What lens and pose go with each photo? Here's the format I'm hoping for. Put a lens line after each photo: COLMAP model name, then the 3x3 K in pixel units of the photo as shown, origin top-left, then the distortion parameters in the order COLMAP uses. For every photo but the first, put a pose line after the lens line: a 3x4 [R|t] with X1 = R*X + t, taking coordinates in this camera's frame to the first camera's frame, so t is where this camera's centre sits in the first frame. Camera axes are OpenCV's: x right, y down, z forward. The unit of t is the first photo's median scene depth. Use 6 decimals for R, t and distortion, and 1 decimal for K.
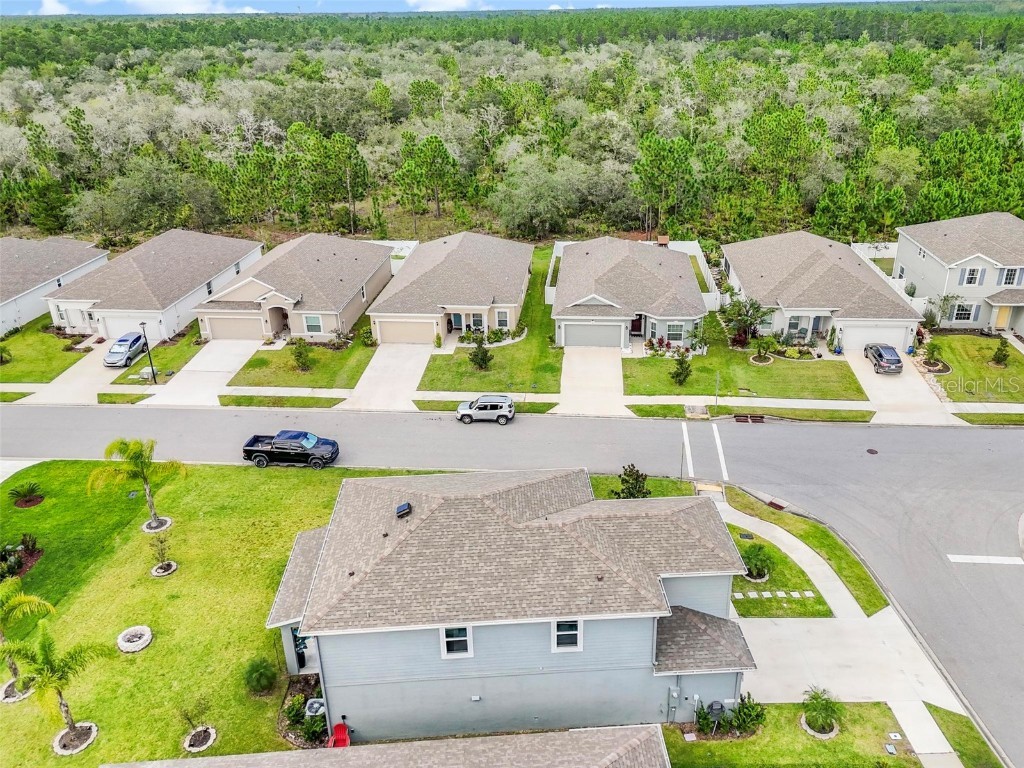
lens RADIAL K [[762.8, 0, 512.0], [0, 762.8, 384.0], [0, 0, 1]] dist [0.053324, -0.036231]
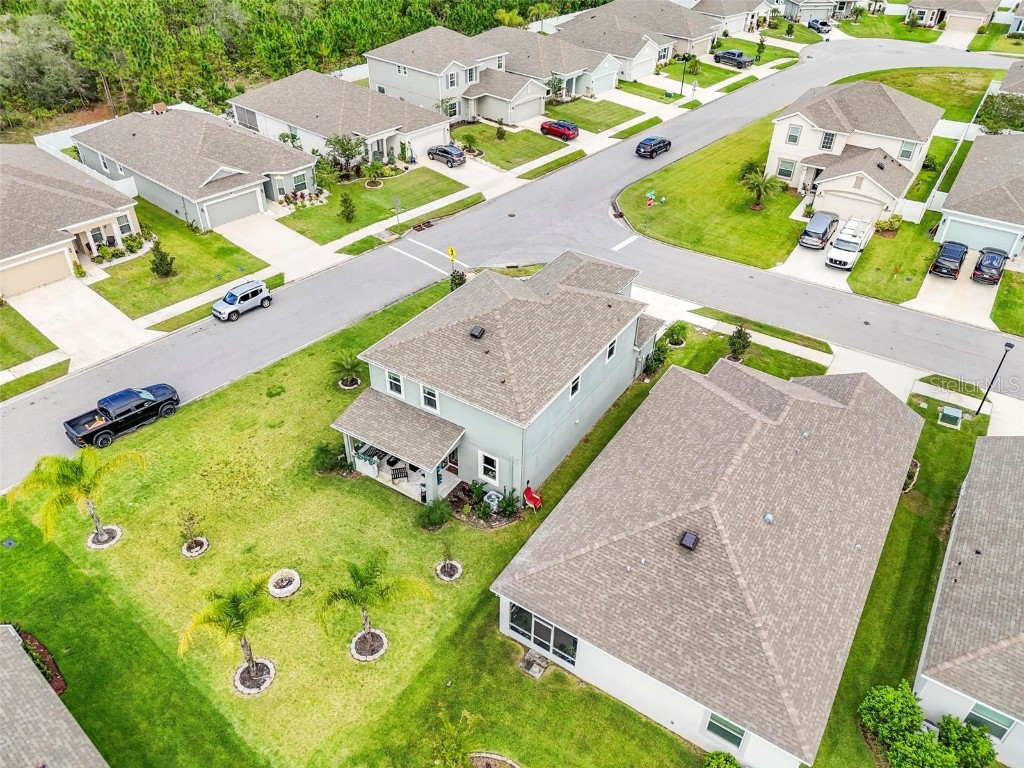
lens RADIAL K [[762.8, 0, 512.0], [0, 762.8, 384.0], [0, 0, 1]] dist [0.053324, -0.036231]
pose [[0.587728, -0.452849, 0.670450, -0.502778], [0.325189, 0.891018, 0.316763, -0.065971], [-0.740829, 0.031853, 0.670938, 0.072665]]
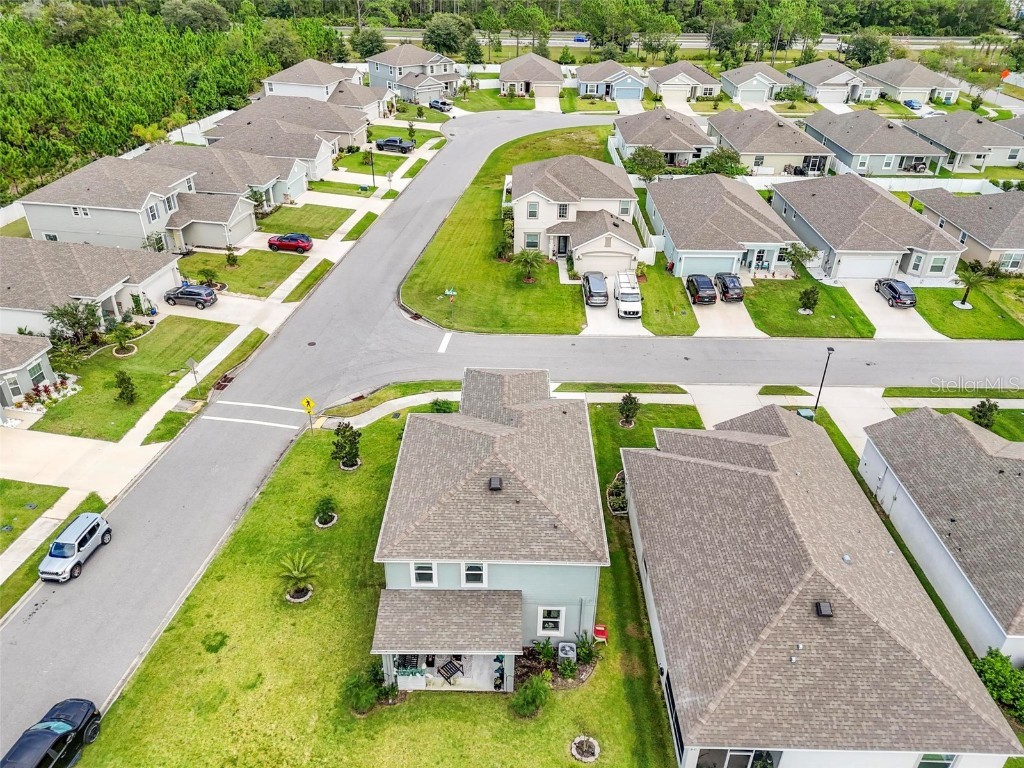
lens RADIAL K [[753.3, 0, 520.1], [0, 753.3, 382.7], [0, 0, 1]] dist [0.099265, -0.114794]
pose [[0.060736, -0.495725, 0.866353, -0.539873], [0.417343, 0.801058, 0.429106, -0.219910], [-0.906717, 0.335504, 0.255541, 0.327906]]
